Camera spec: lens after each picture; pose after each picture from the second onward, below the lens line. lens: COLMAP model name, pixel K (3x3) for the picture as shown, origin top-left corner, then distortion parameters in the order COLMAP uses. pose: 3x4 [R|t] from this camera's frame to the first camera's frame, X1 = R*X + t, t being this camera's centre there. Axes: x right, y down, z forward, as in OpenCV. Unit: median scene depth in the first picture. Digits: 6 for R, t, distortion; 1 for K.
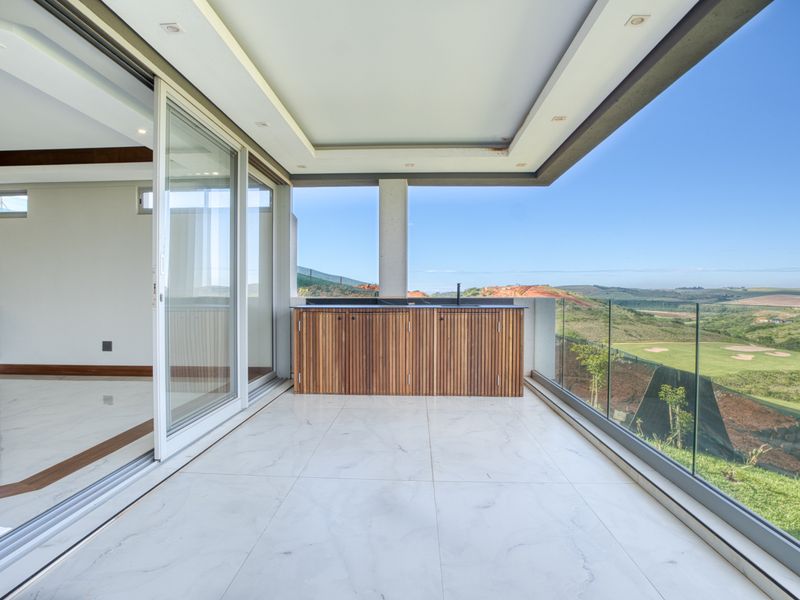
lens RADIAL K [[402.3, 0, 400.0], [0, 402.3, 300.0], [0, 0, 1]] dist [0.001572, 0.000382]
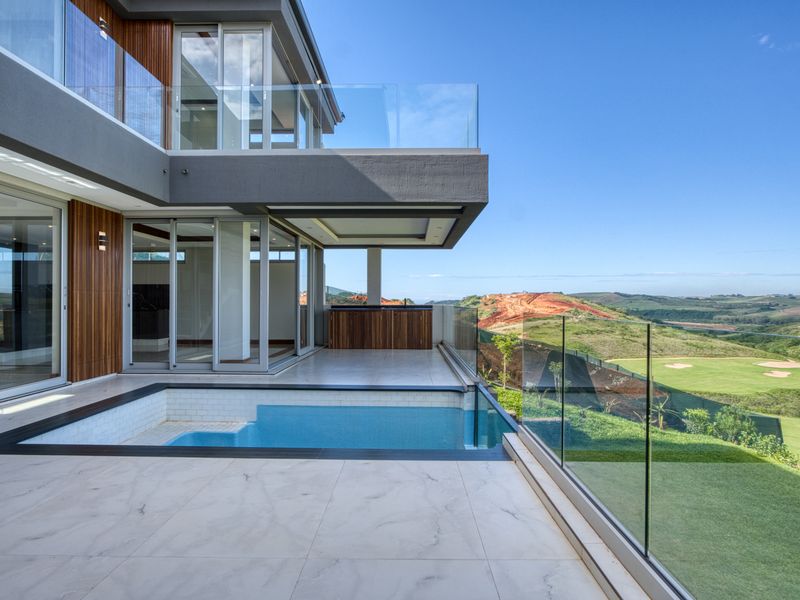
lens RADIAL K [[468.3, 0, 400.0], [0, 468.3, 300.0], [0, 0, 1]] dist [-0.000079, 0.000311]
pose [[0.999684, -0.001211, 0.025111, 0.056739], [0.001747, 0.999771, -0.021323, 0.020155], [-0.025079, 0.021361, 0.999457, -1.427882]]
